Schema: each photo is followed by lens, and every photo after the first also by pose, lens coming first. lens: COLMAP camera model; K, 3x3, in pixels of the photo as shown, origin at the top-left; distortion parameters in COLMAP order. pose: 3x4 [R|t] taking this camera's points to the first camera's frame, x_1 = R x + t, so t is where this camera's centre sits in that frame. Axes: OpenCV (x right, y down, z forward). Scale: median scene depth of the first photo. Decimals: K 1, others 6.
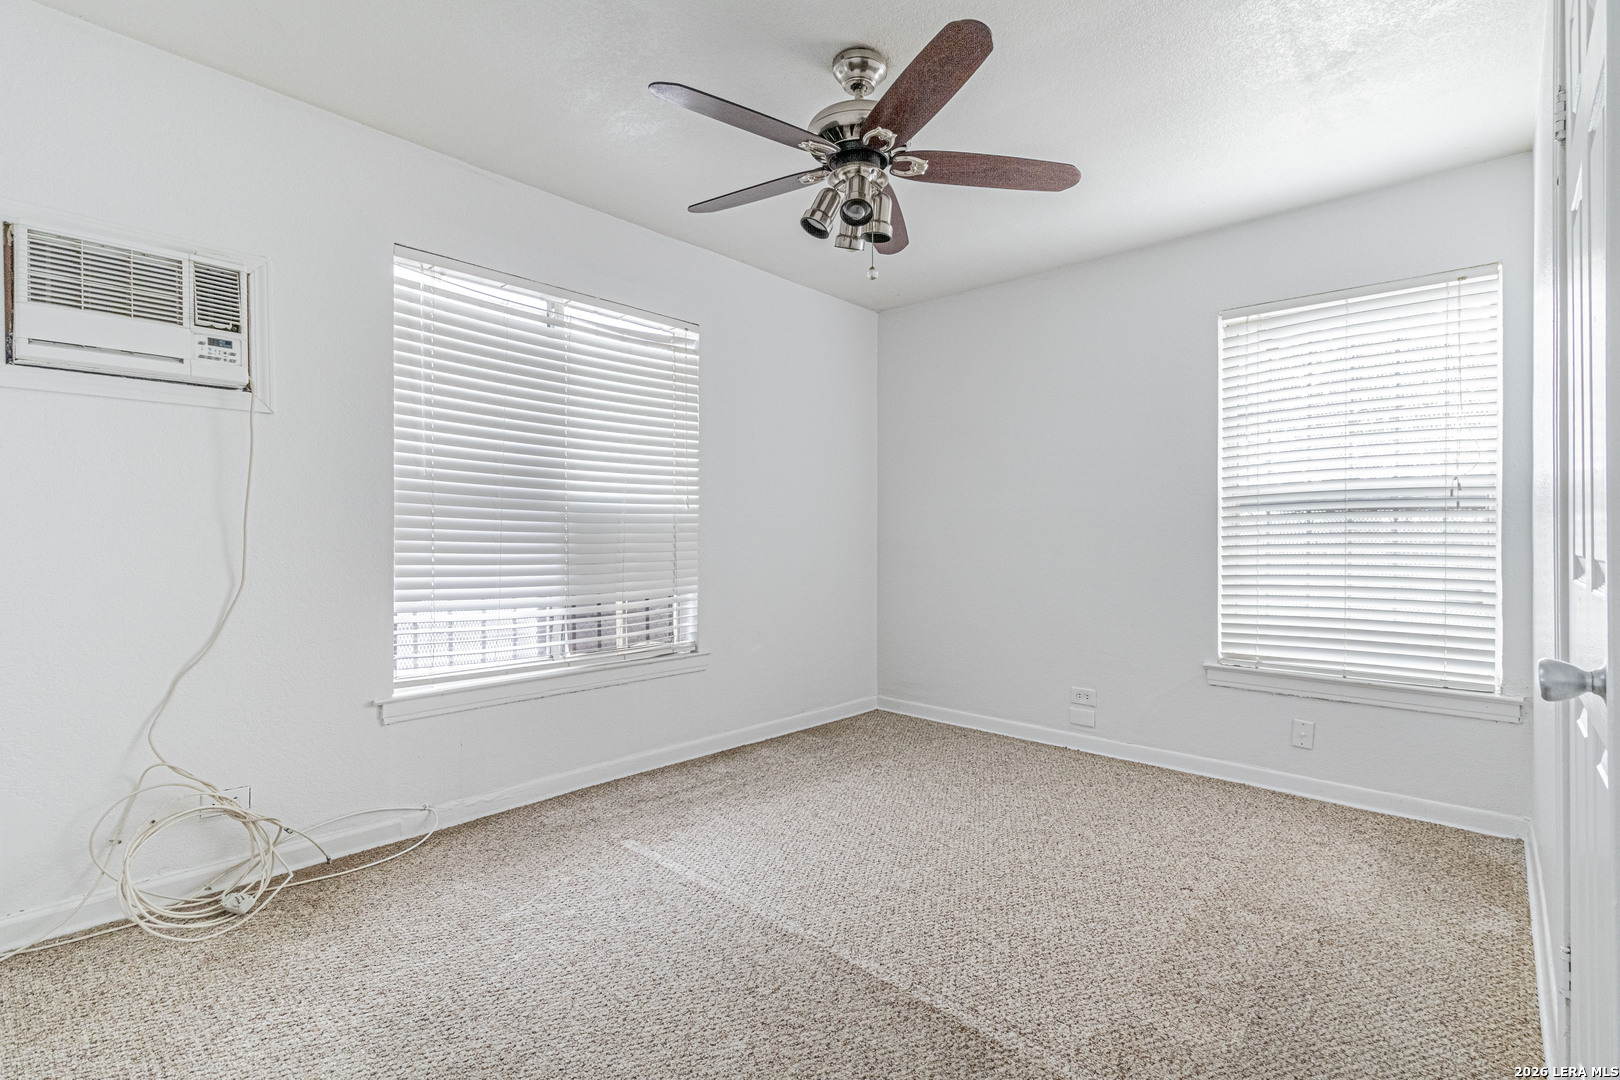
lens RADIAL K [[762.8, 0, 821.6], [0, 762.8, 531.5], [0, 0, 1]] dist [0.007164, 0.000823]
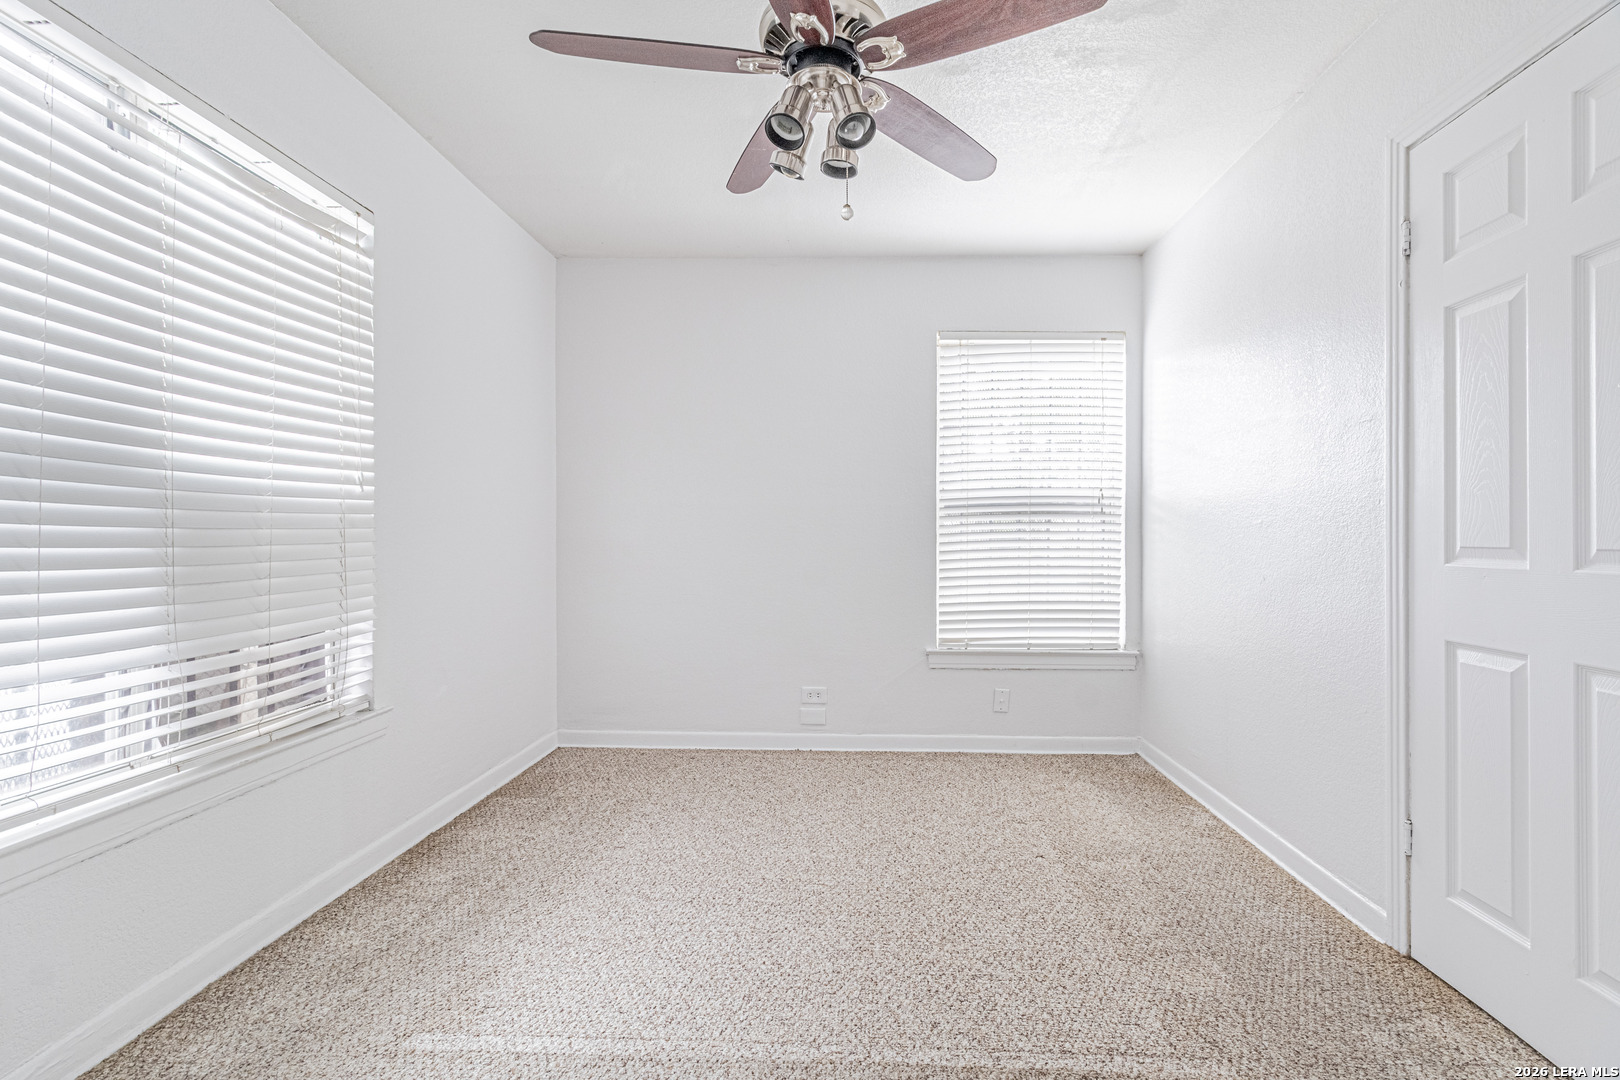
lens RADIAL K [[762.8, 0, 844.6], [0, 762.8, 533.9], [0, 0, 1]] dist [0.007164, 0.000823]
pose [[0.753440, -0.000726, 0.657516, -0.330775], [-0.003541, 0.999980, 0.005161, 0.001138], [-0.657507, -0.006216, 0.753423, 0.268165]]
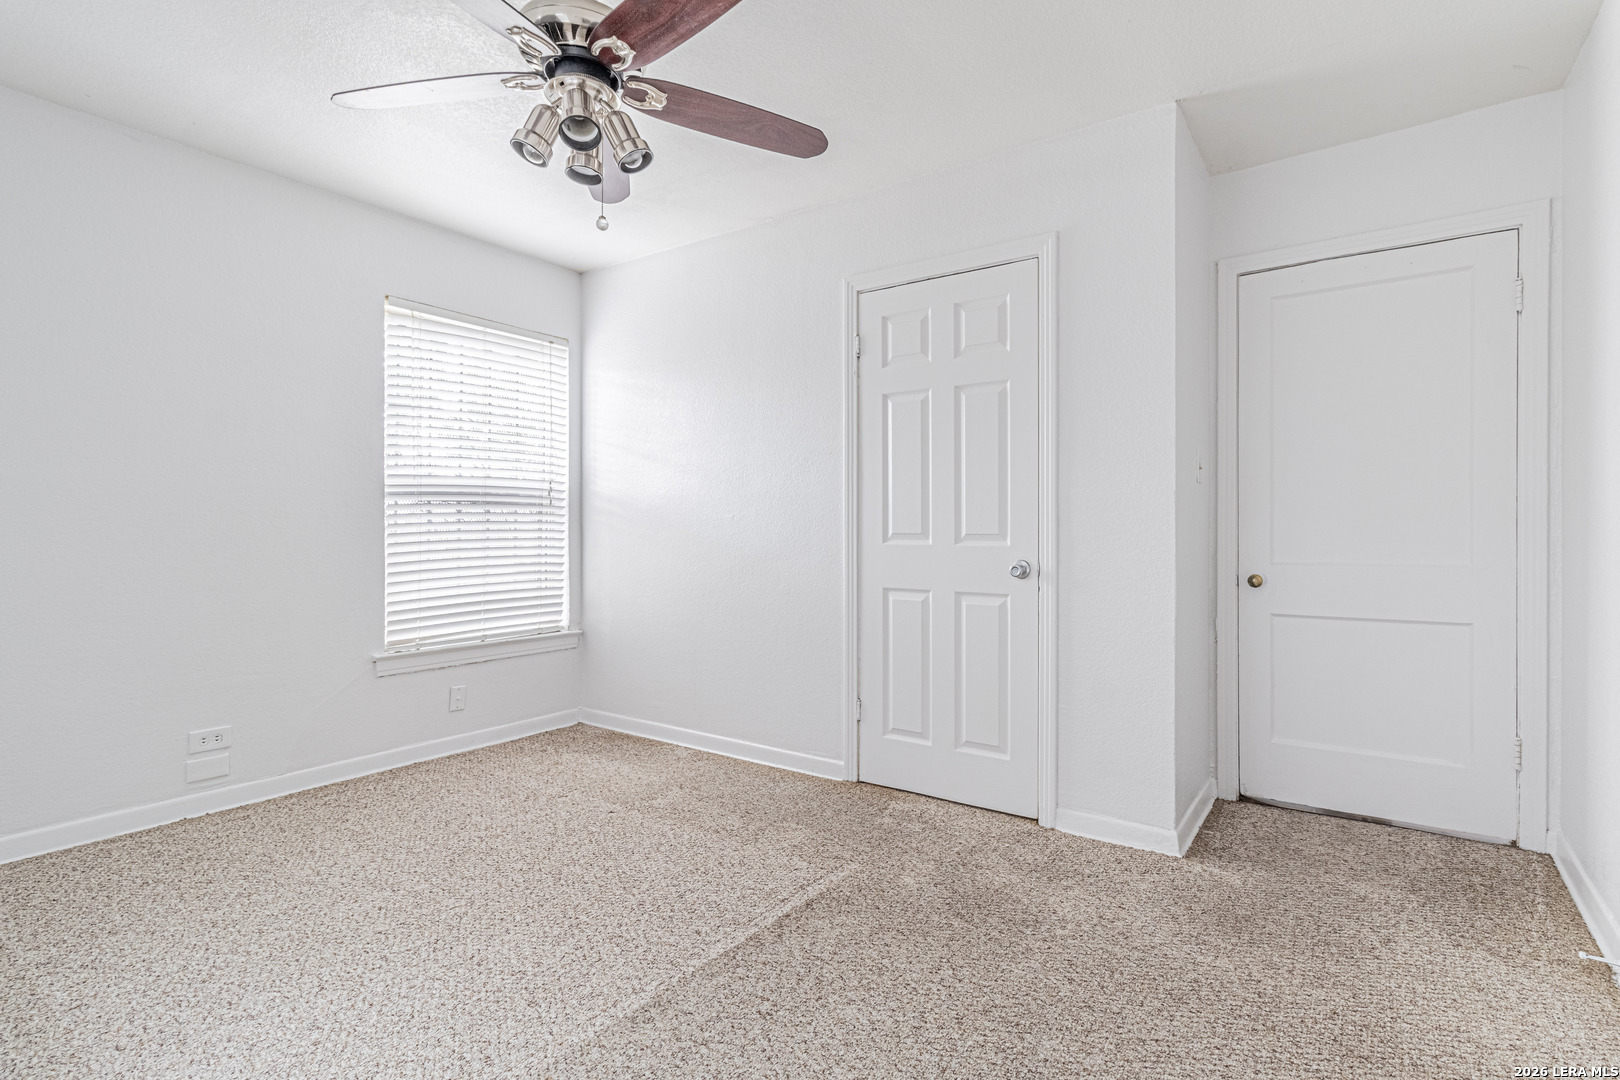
lens RADIAL K [[773.3, 0, 851.3], [0, 773.3, 523.0], [0, 0, 1]] dist [0.004432, 0.001180]
pose [[-0.151962, 0.000642, 0.988386, -0.593054], [-0.009570, 0.999952, -0.002121, 0.001423], [-0.988340, -0.009781, -0.151949, 0.595965]]
